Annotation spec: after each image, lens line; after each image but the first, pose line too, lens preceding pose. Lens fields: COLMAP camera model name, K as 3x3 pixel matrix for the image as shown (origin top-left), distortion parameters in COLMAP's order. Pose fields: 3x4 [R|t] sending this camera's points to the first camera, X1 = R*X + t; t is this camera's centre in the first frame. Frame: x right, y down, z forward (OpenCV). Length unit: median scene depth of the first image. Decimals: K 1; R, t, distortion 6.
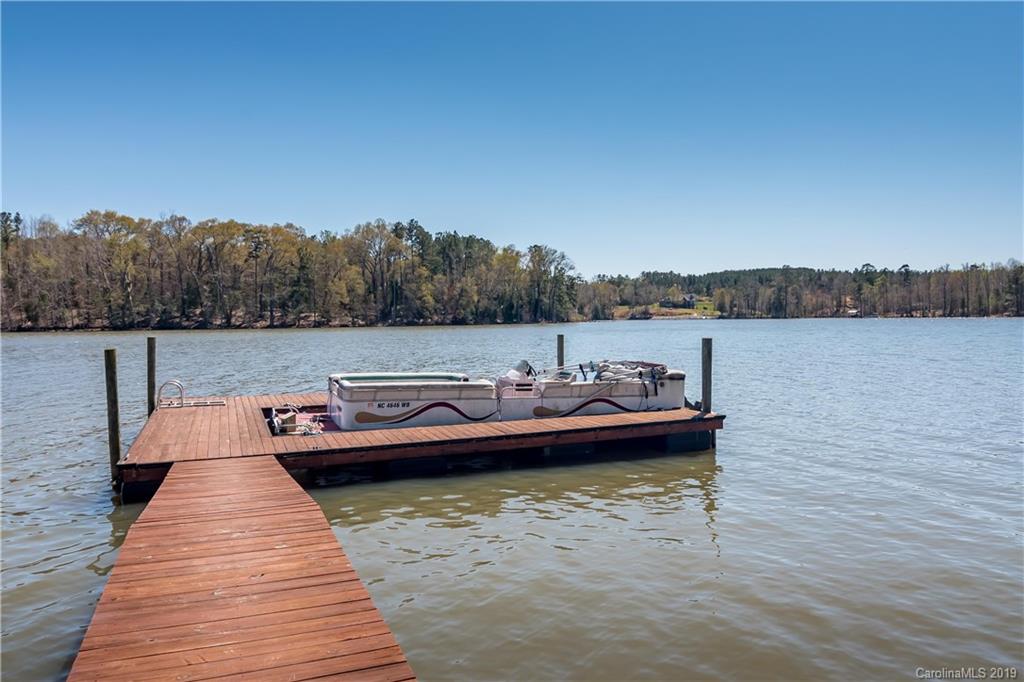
lens RADIAL K [[740.1, 0, 512.0], [0, 740.1, 341.0], [0, 0, 1]] dist [-0.003661, 0.001915]
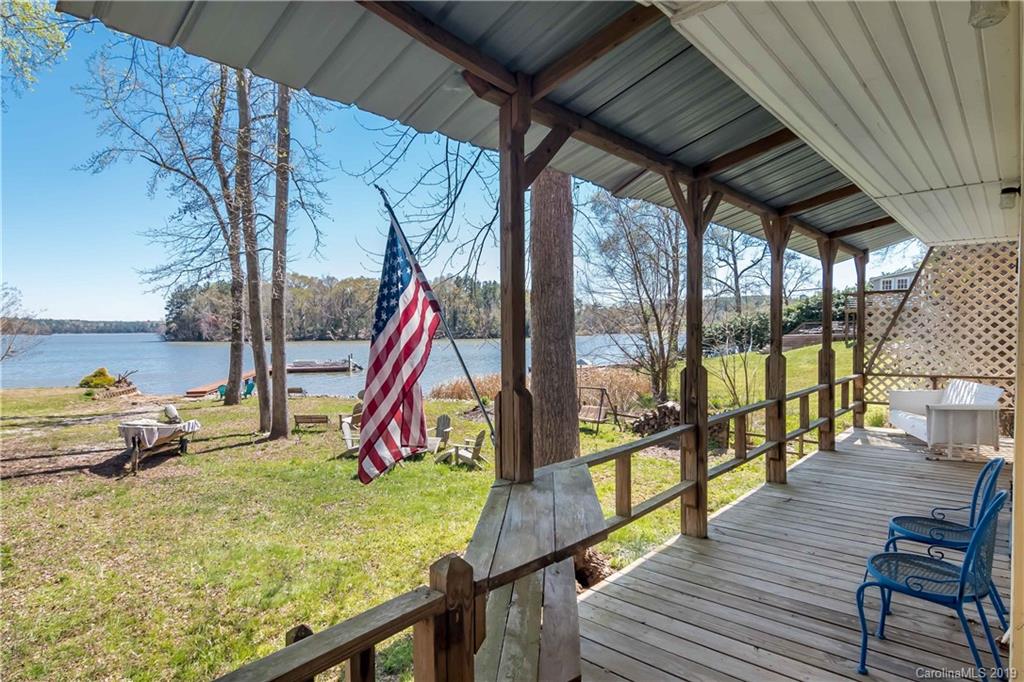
lens RADIAL K [[546.0, 0, 508.1], [0, 546.0, 343.2], [0, 0, 1]] dist [0.001237, 0.002061]
pose [[0.990157, 0.007732, -0.139747, 0.135249], [-0.008453, 0.999954, -0.004568, -0.005611], [0.139705, 0.005704, 0.990177, -0.207092]]
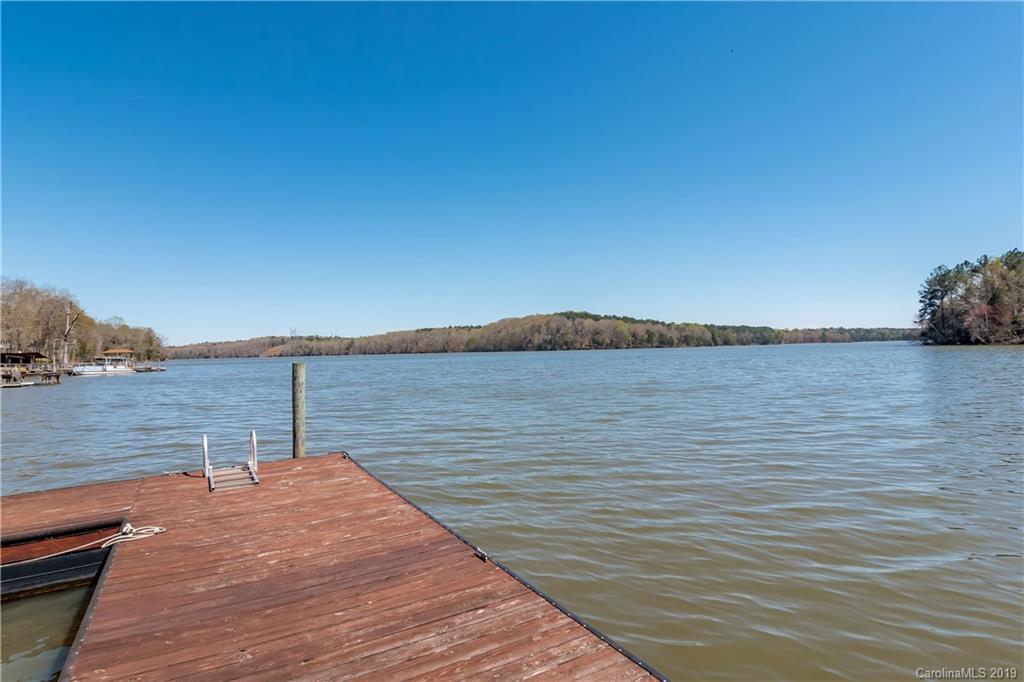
lens RADIAL K [[546.0, 0, 508.1], [0, 546.0, 343.2], [0, 0, 1]] dist [0.001237, 0.002061]
pose [[0.146191, -0.006492, -0.989235, 0.004165], [-0.006942, 0.999947, -0.007588, -0.001387], [0.989232, 0.007977, 0.146139, 0.075470]]
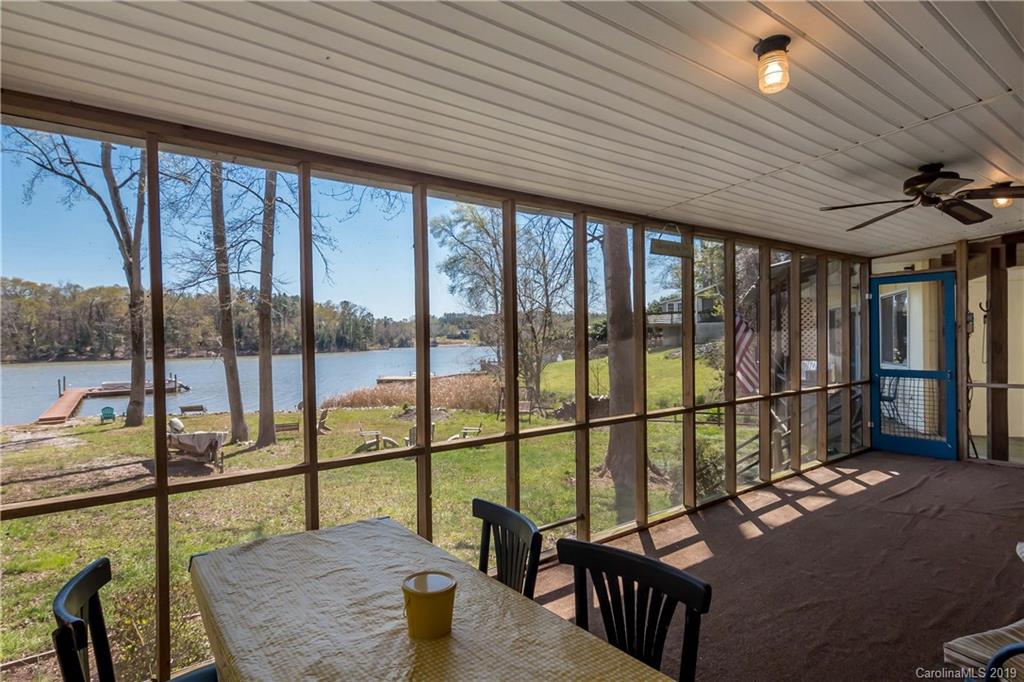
lens RADIAL K [[546.0, 0, 508.1], [0, 546.0, 343.2], [0, 0, 1]] dist [0.001237, 0.002061]
pose [[0.969598, -0.009993, 0.244499, 0.104705], [0.017419, 0.999450, -0.028229, -0.004765], [-0.244082, 0.031630, 0.969239, -0.228231]]
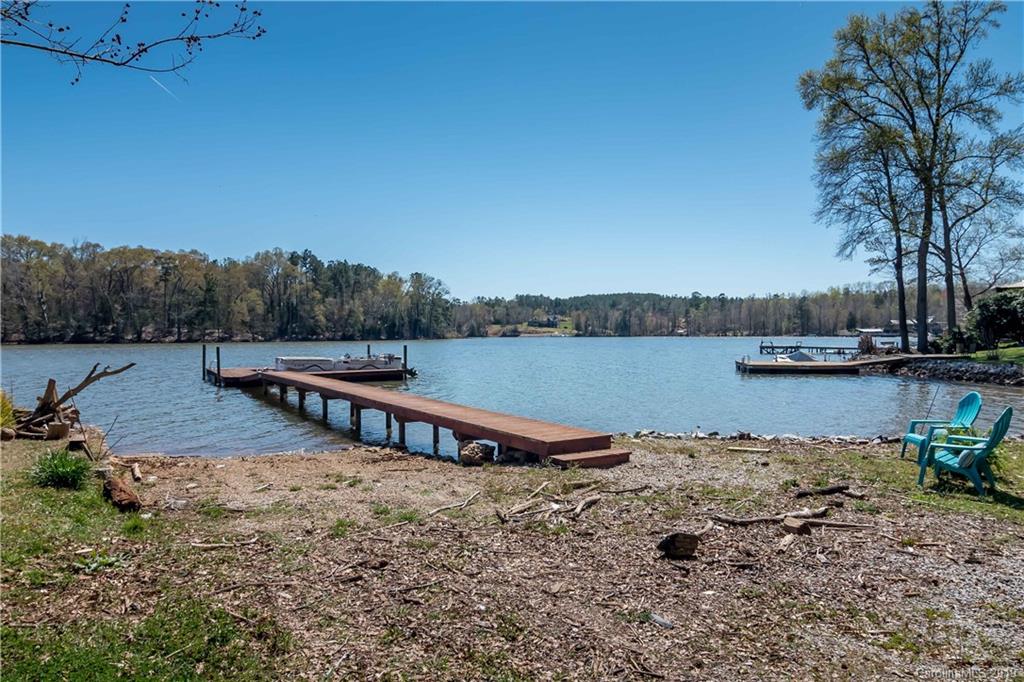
lens RADIAL K [[685.1, 0, 510.5], [0, 685.1, 345.3], [0, 0, 1]] dist [-0.002936, -0.002213]
pose [[0.987889, 0.003901, 0.155111, 0.014844], [-0.001446, 0.999872, -0.015937, 0.002443], [-0.155153, 0.015520, 0.987769, -0.109034]]
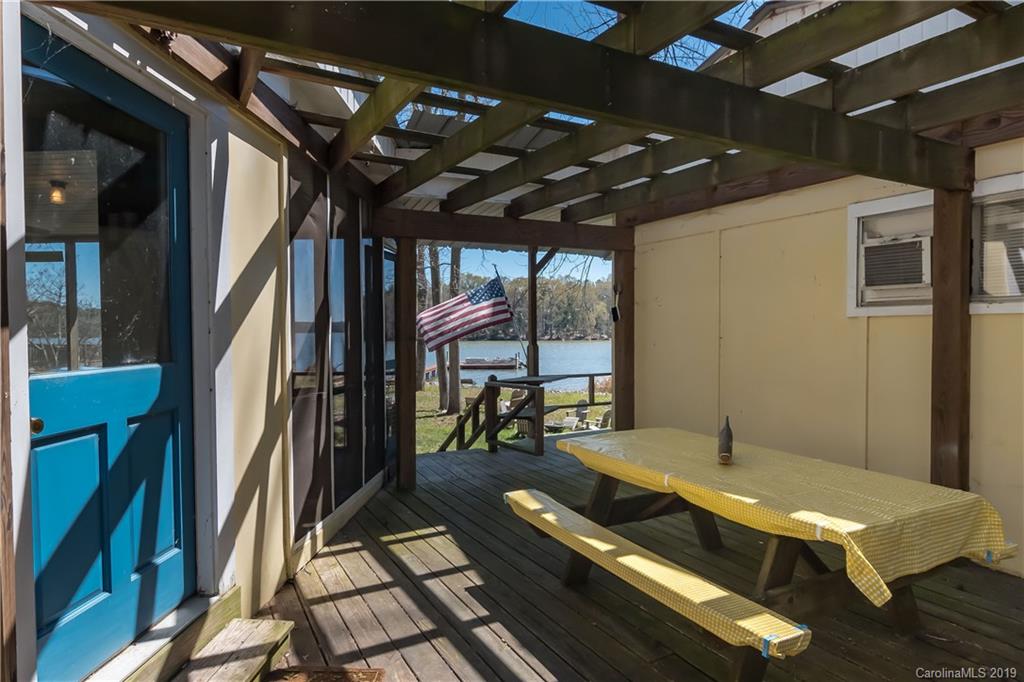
lens RADIAL K [[589.7, 0, 512.0], [0, 589.7, 341.0], [0, 0, 1]] dist [-0.000094, 0.000097]
pose [[0.905049, 0.013191, -0.425103, 0.147339], [-0.017711, 0.999821, -0.006682, -0.004636], [0.424939, 0.013576, 0.905120, -0.227553]]
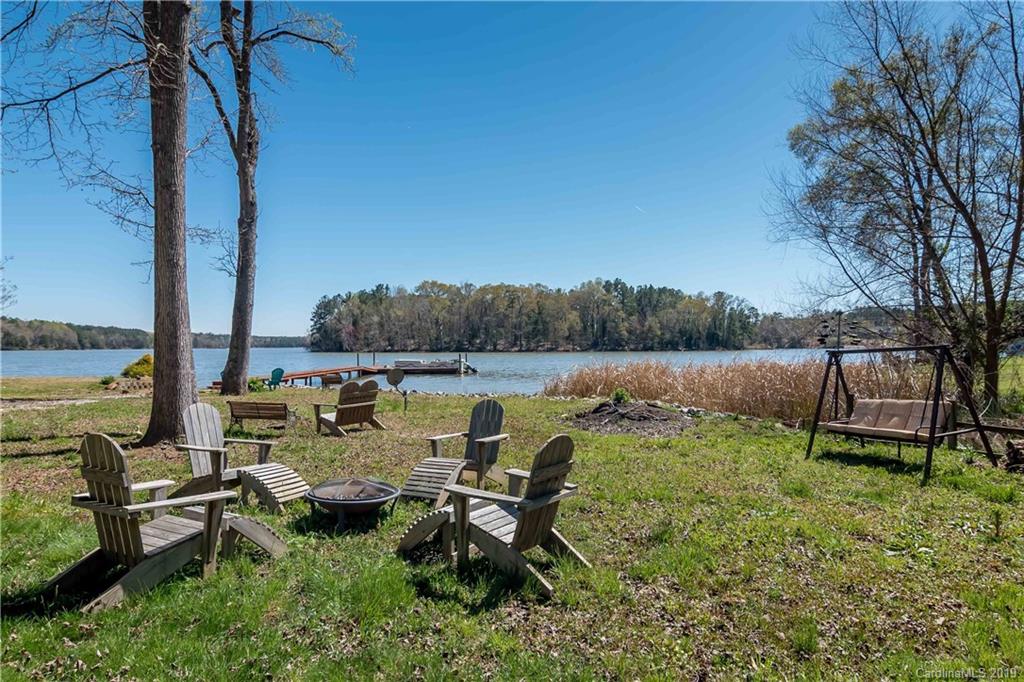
lens RADIAL K [[595.9, 0, 509.1], [0, 595.9, 342.9], [0, 0, 1]] dist [-0.000484, 0.000523]
pose [[0.921353, 0.004672, -0.388698, 0.128454], [-0.018120, 0.999357, -0.030939, 0.002697], [0.388304, 0.035549, 0.920845, -0.157546]]
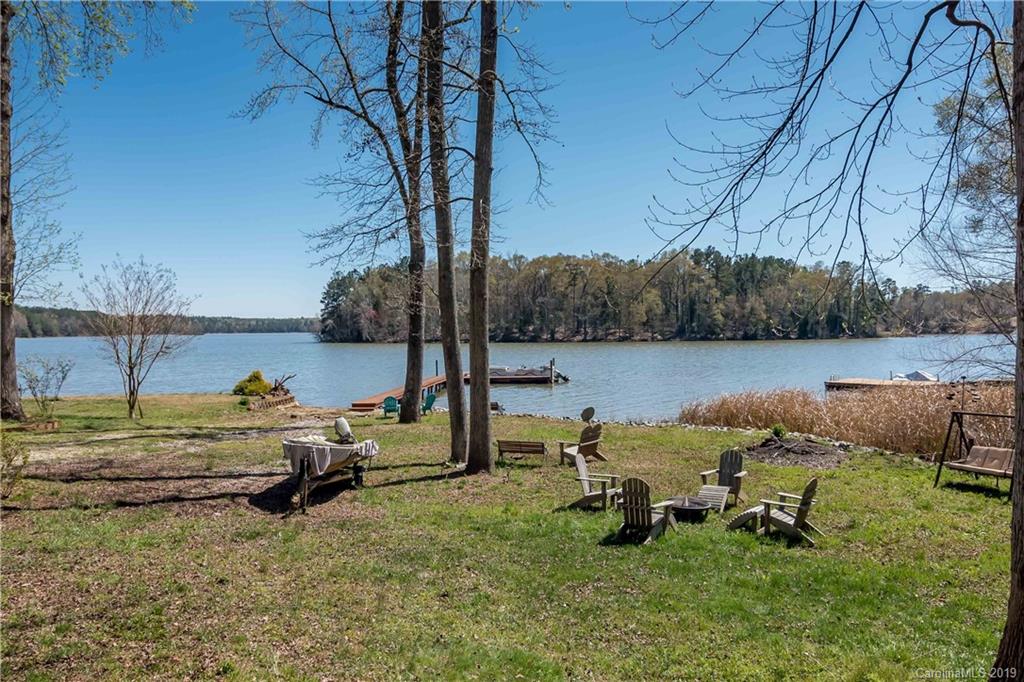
lens RADIAL K [[780.4, 0, 507.8], [0, 780.4, 341.5], [0, 0, 1]] dist [0.003161, 0.000533]
pose [[0.894067, 0.010696, -0.447806, 0.128086], [-0.016175, 0.999834, -0.008413, -0.004228], [0.447642, 0.014765, 0.894091, -0.201135]]
